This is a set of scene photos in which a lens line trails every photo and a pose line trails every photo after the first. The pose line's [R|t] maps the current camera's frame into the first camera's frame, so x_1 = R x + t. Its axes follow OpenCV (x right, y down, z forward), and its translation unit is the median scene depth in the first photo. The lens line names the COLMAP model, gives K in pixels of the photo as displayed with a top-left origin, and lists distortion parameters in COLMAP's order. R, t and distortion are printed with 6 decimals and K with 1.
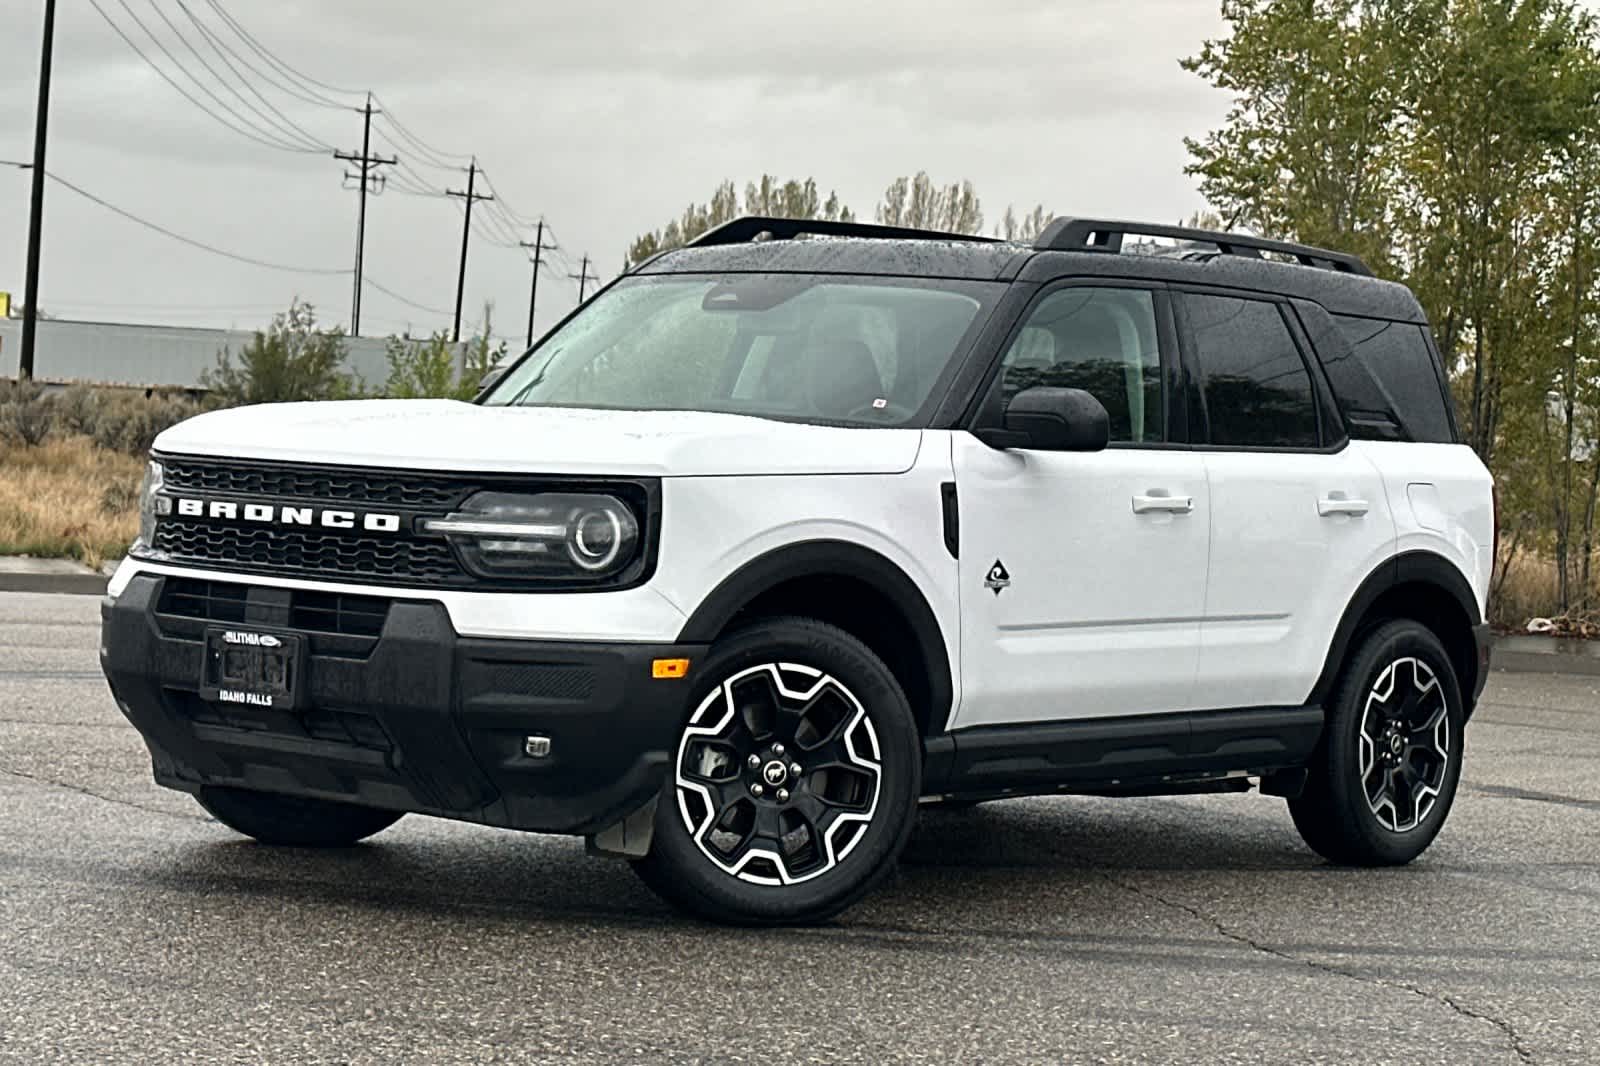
lens RADIAL K [[4921.9, 0, 800.0], [0, 4921.9, 533.0], [0, 0, 1]] dist [0.175215, 0.907871]
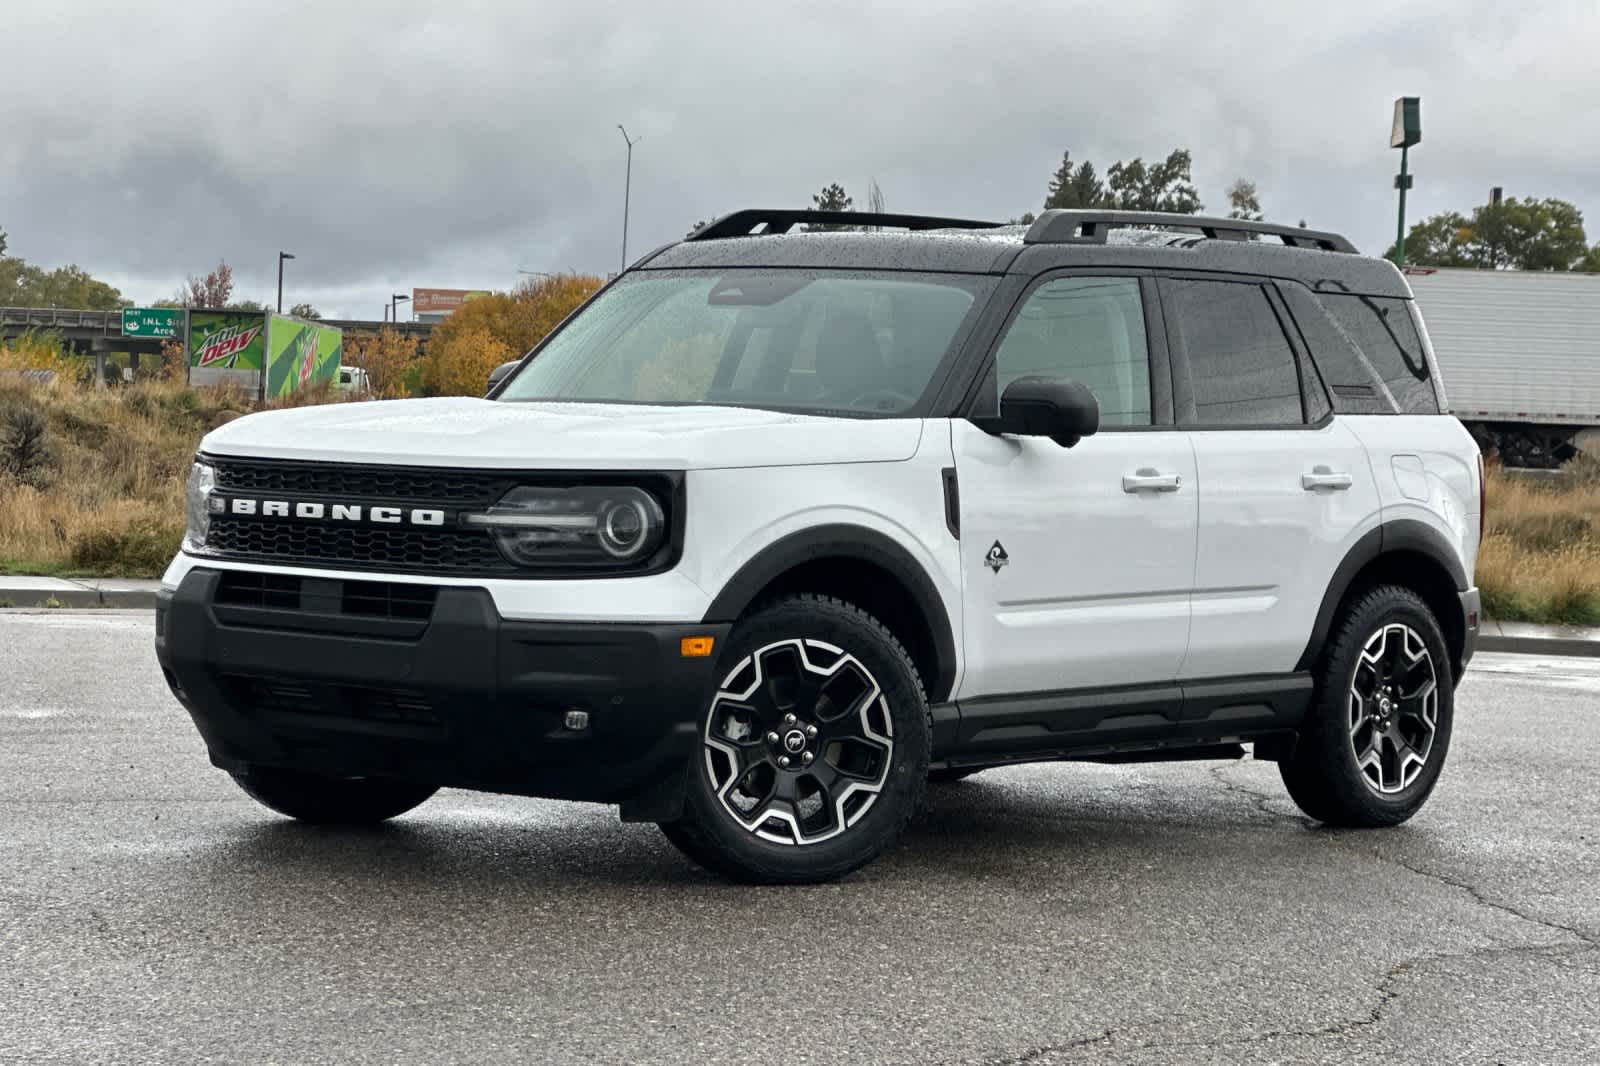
lens RADIAL K [[6008.6, 0, 800.0], [0, 6008.6, 533.0], [0, 0, 1]] dist [0.023281, 0.750664]
pose [[0.999759, -0.020467, 0.007979, -0.012801], [0.020426, 0.999778, 0.005210, -0.003647], [-0.008084, -0.005046, 0.999955, -0.305031]]
